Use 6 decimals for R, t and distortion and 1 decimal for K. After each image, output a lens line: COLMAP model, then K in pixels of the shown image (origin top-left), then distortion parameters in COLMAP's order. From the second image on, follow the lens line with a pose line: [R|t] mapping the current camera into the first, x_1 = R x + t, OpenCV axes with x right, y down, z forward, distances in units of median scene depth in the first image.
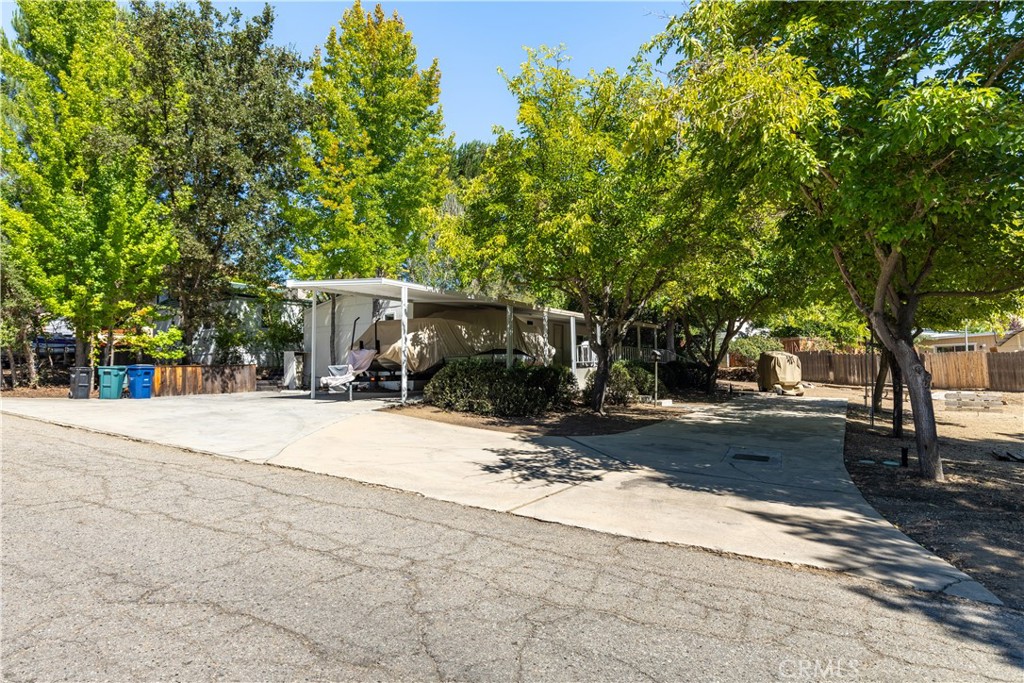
lens RADIAL K [[606.8, 0, 517.6], [0, 606.8, 339.9], [0, 0, 1]] dist [0.002256, -0.000563]
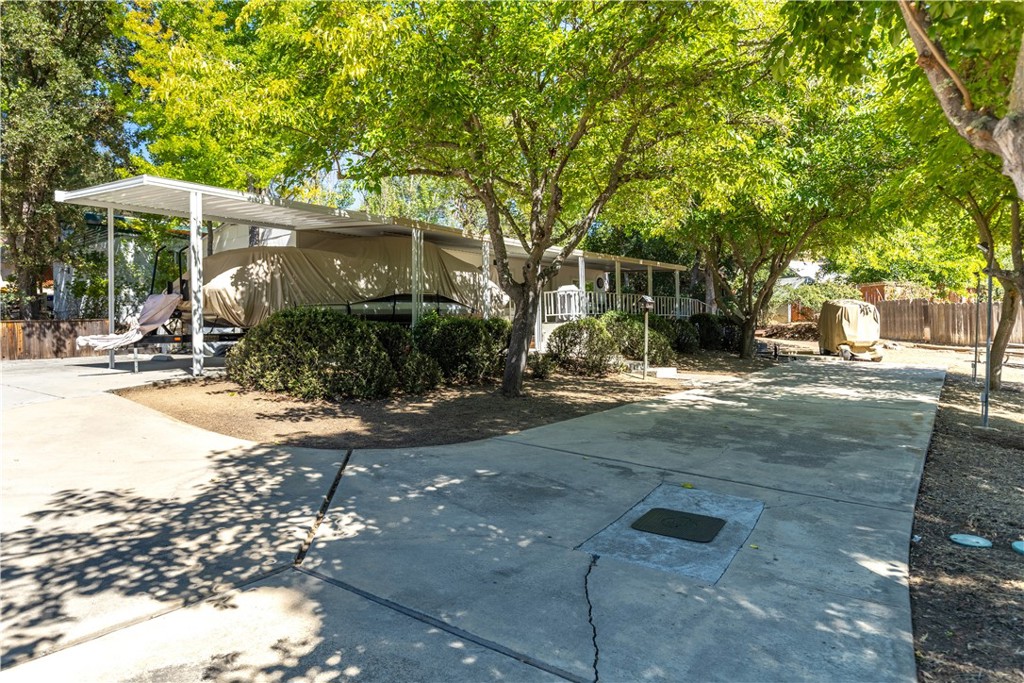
lens RADIAL K [[648.2, 0, 514.4], [0, 648.2, 330.3], [0, 0, 1]] dist [-0.000204, 0.001307]
pose [[0.994864, -0.003198, -0.101167, 0.152543], [0.008382, 0.998671, 0.050851, 0.017979], [0.100869, -0.051438, 0.993569, 0.260728]]
